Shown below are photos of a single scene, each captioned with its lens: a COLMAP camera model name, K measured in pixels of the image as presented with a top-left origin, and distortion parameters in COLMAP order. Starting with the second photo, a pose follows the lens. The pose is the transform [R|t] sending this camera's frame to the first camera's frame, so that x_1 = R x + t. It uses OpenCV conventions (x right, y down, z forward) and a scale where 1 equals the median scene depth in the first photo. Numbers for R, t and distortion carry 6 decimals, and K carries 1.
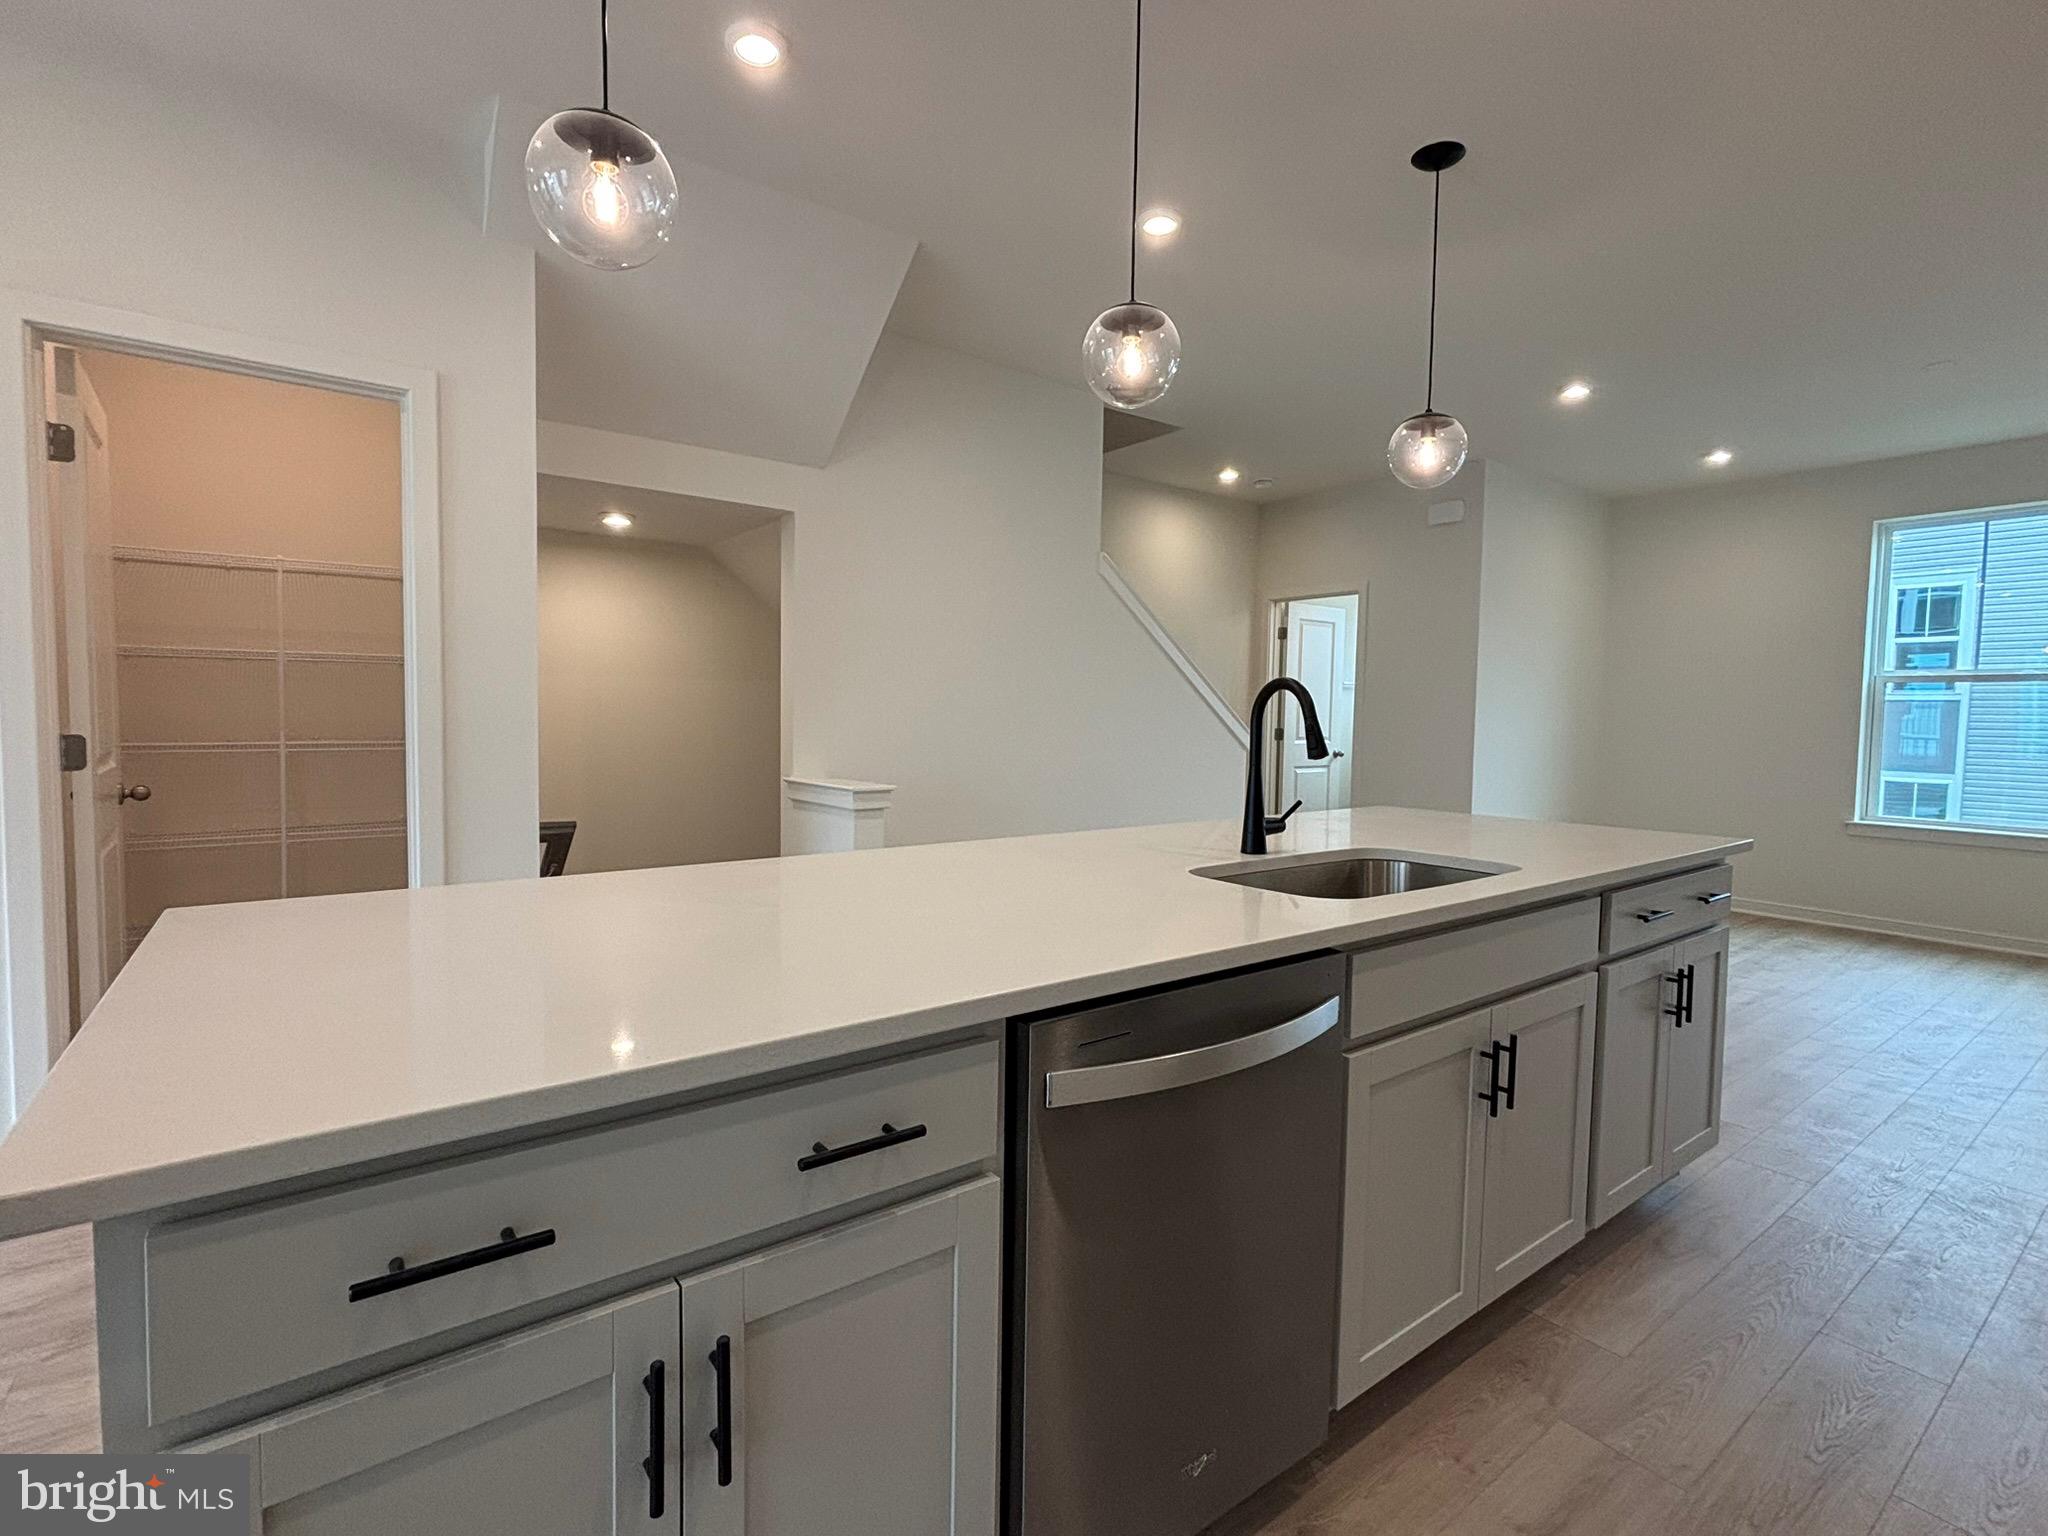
lens RADIAL K [[955.7, 0, 1017.1], [0, 955.7, 760.1], [0, 0, 1]] dist [-0.000663, -0.000088]
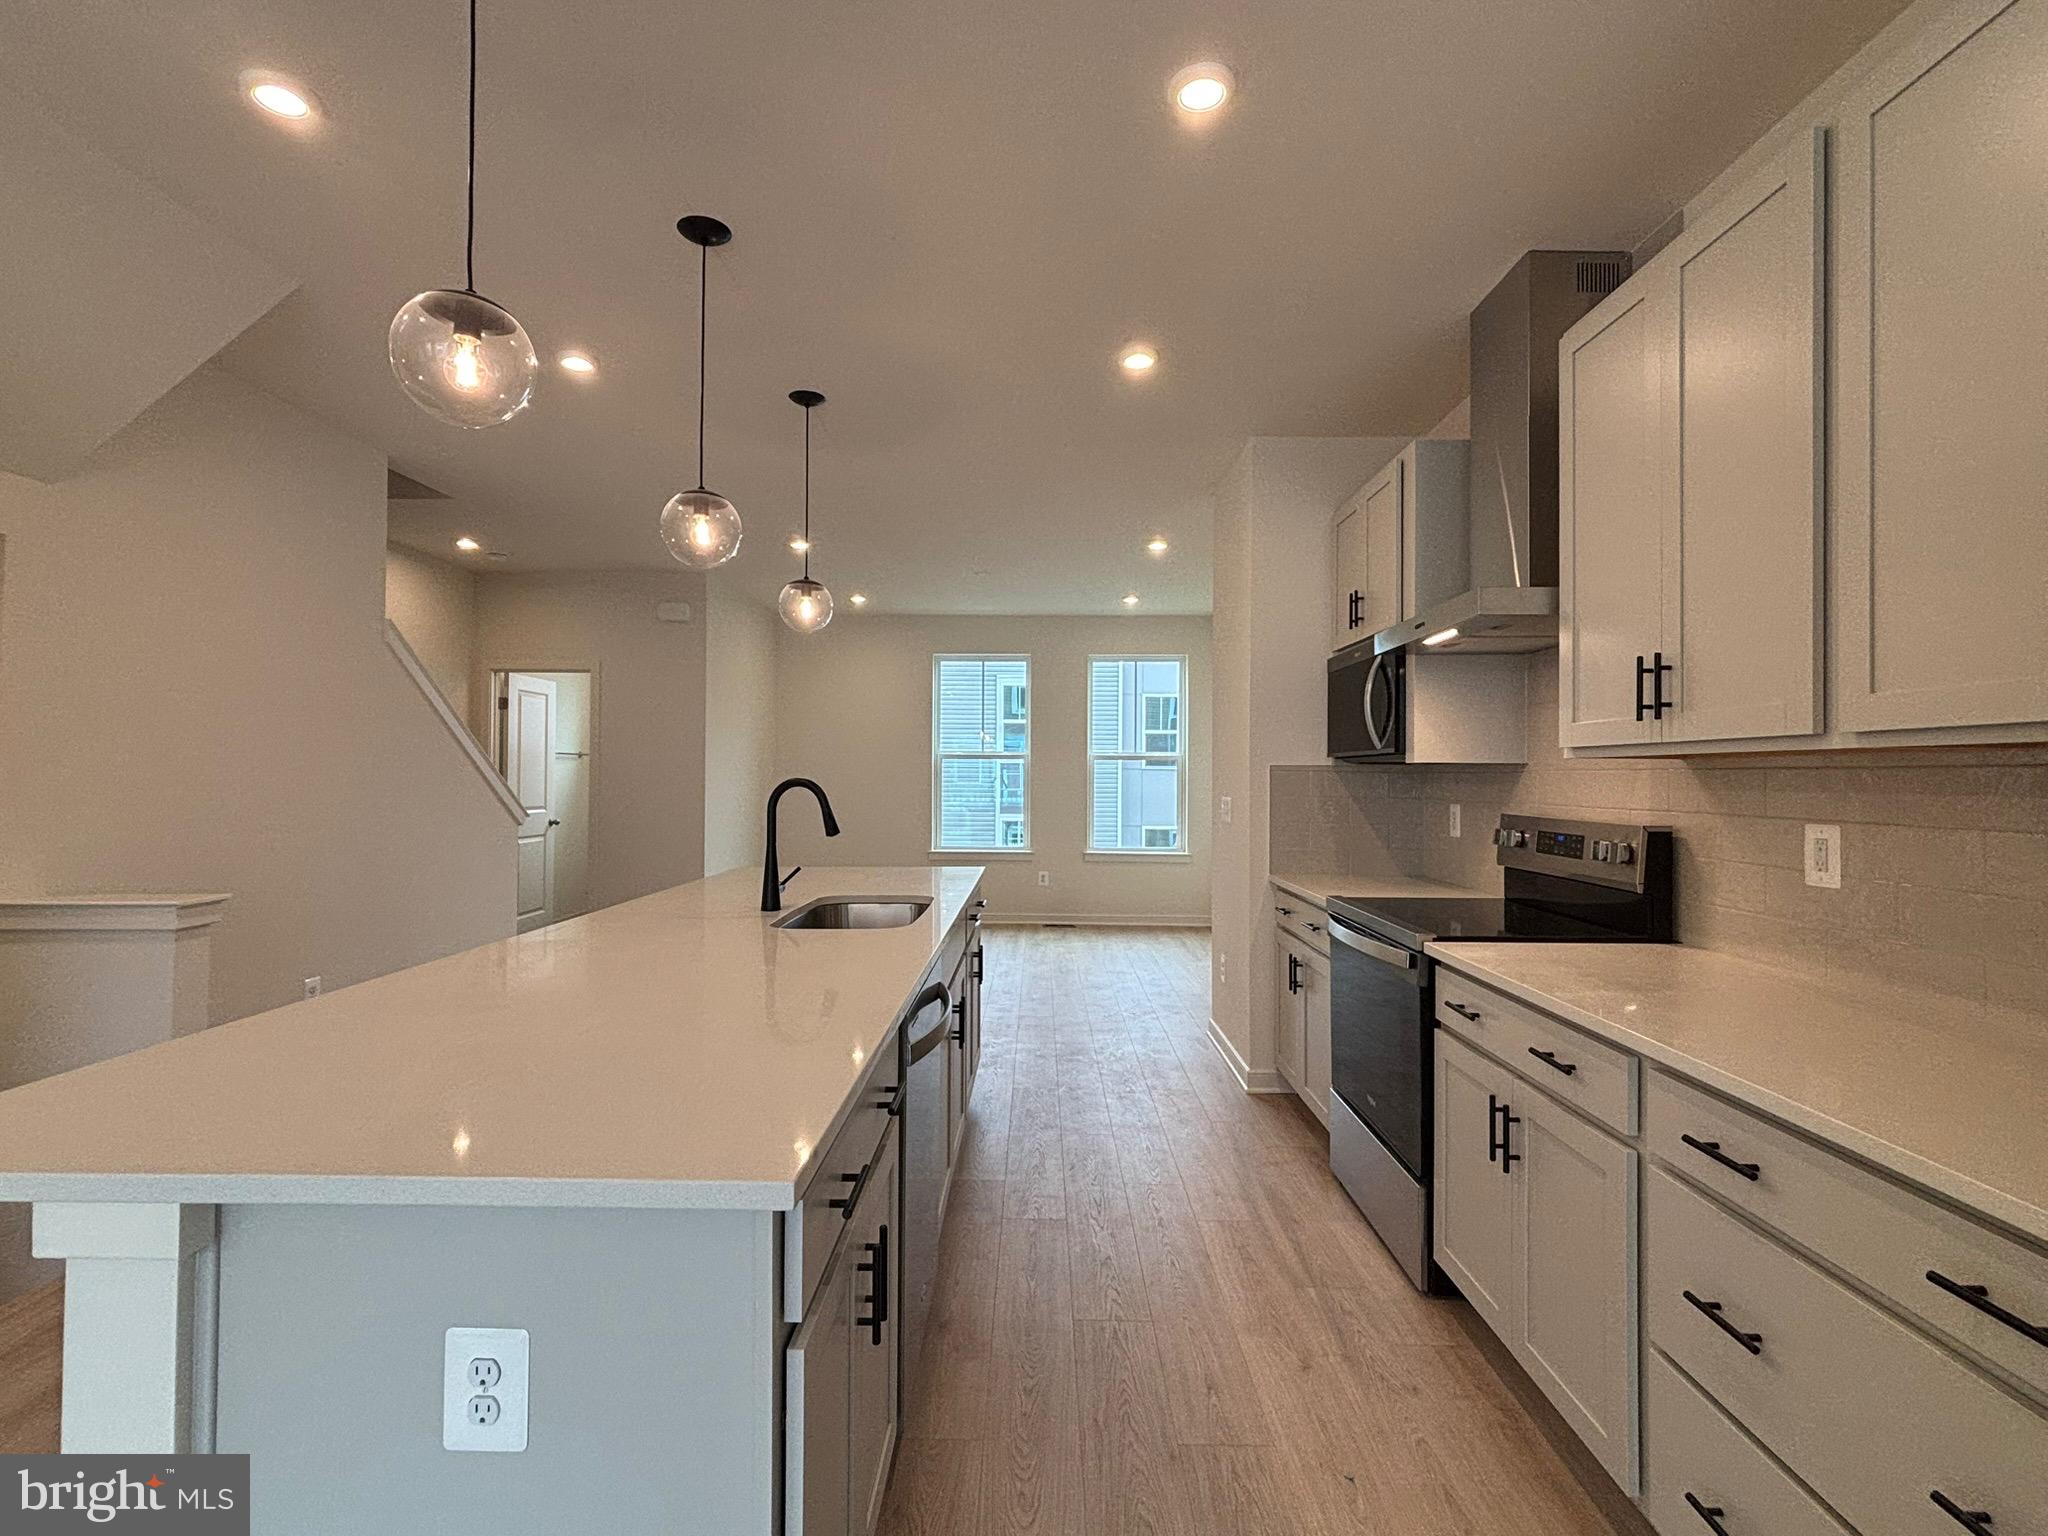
lens RADIAL K [[952.8, 0, 1020.3], [0, 952.8, 765.2], [0, 0, 1]] dist [0.030927, -0.026903]
pose [[0.614953, -0.003522, 0.788556, -0.364942], [0.045510, 0.998482, -0.031030, -0.028260], [-0.787249, 0.054969, 0.614180, -0.059284]]
